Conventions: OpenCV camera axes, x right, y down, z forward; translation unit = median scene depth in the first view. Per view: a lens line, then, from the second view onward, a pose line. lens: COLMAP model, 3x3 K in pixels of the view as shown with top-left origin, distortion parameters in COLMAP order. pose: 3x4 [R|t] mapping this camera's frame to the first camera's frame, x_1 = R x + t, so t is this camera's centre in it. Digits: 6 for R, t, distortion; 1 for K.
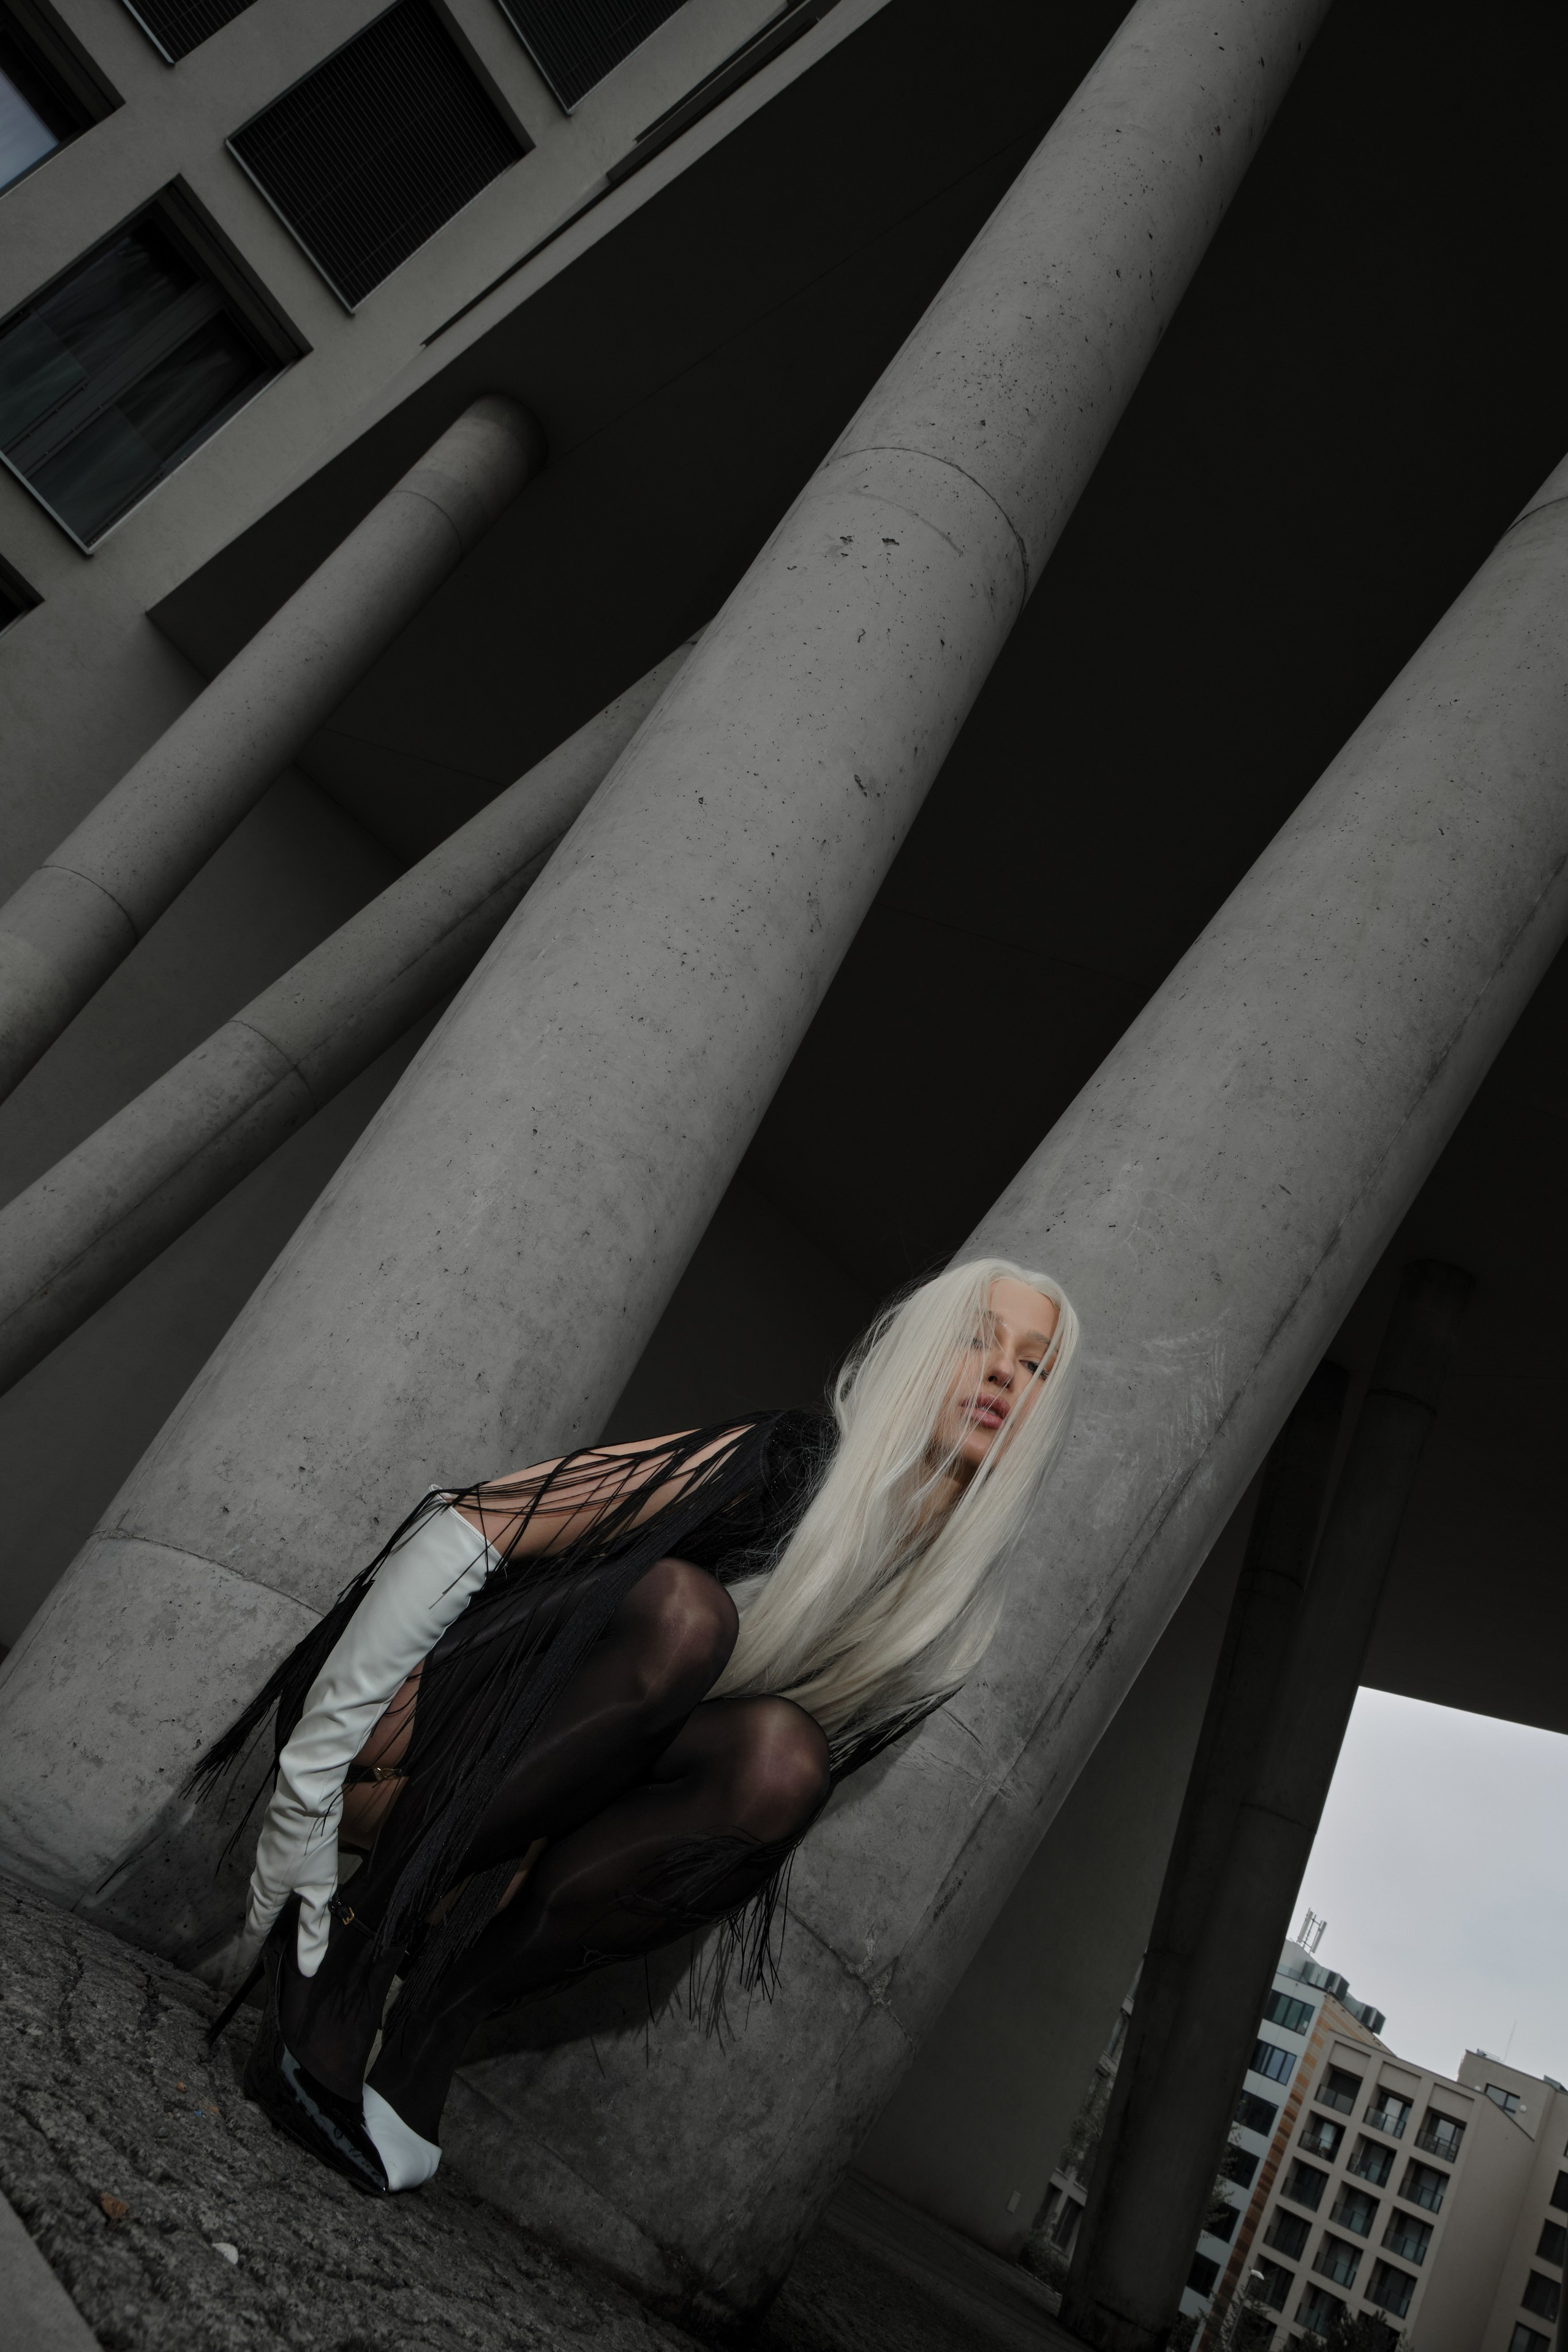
lens RADIAL K [[1716.8, 0, 784.7], [0, 1716.8, 1175.4], [0, 0, 1]] dist [-0.011244, 0.004767]
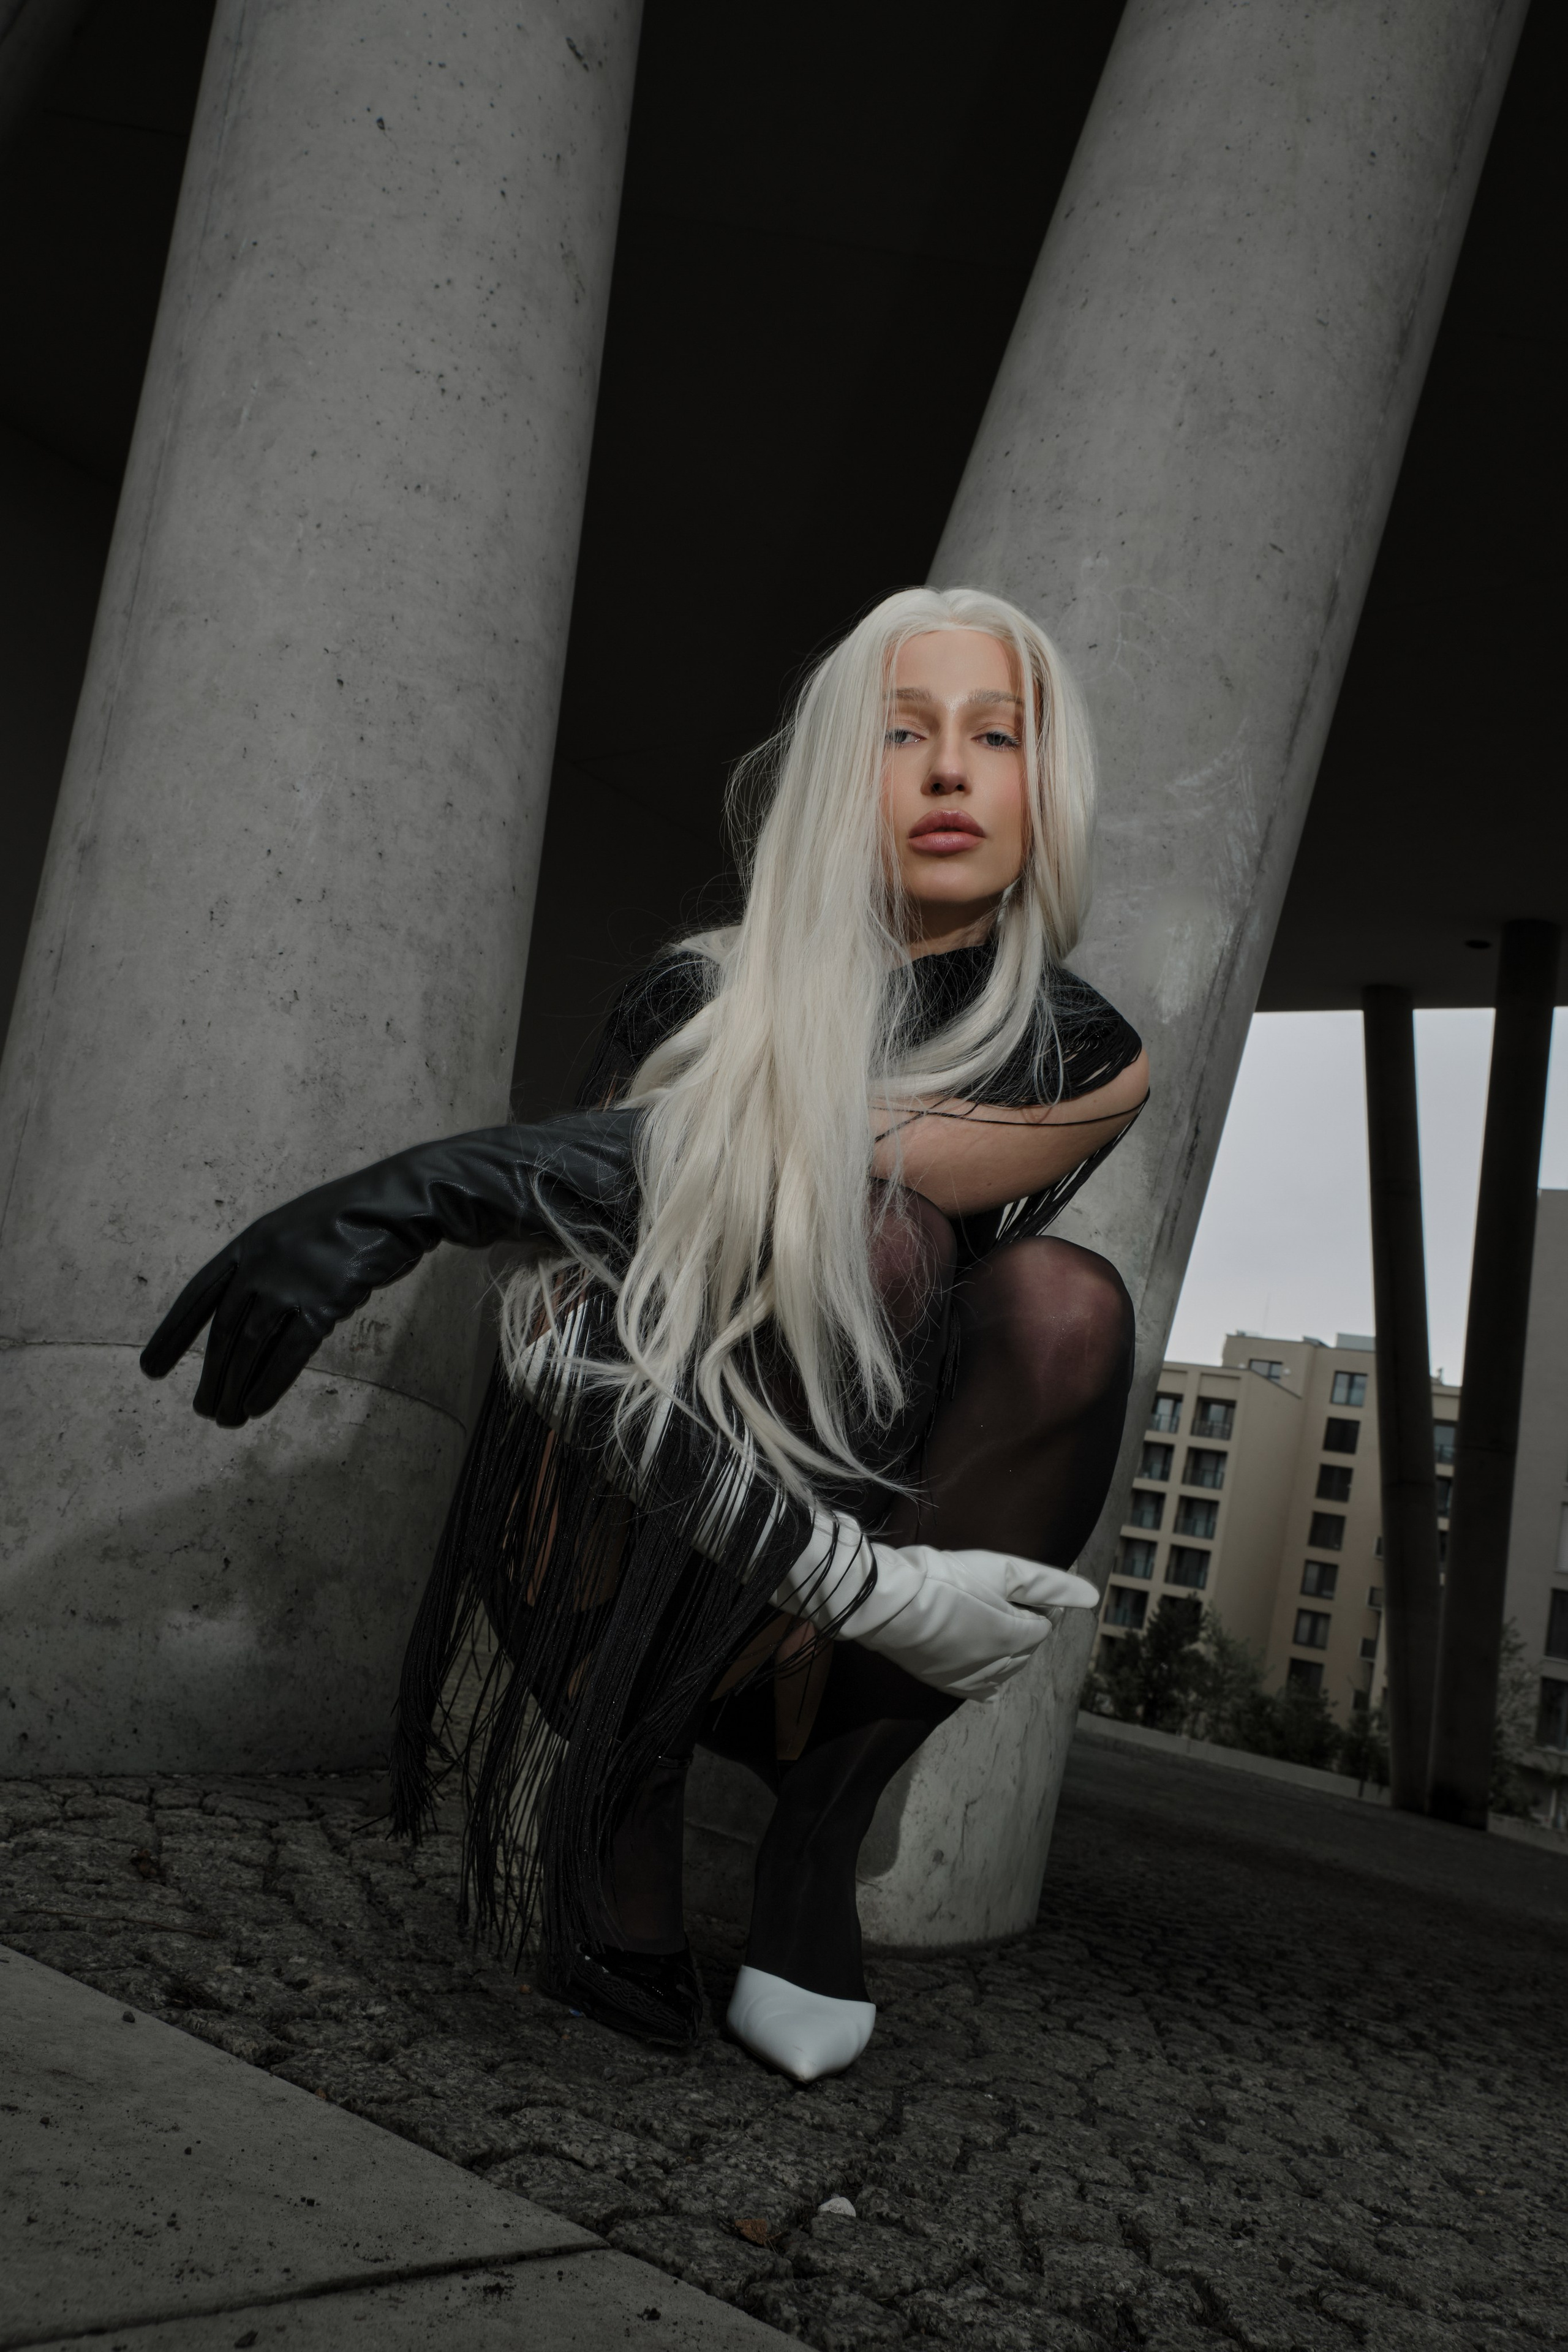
lens RADIAL K [[2011.2, 0, 783.6], [0, 2011.2, 1179.6], [0, 0, 1]] dist [0.091038, -0.006512]
pose [[0.953870, -0.257015, 0.155159, -0.154074], [0.195829, 0.924394, 0.327332, -0.076737], [-0.227557, -0.281848, 0.932083, 0.078995]]
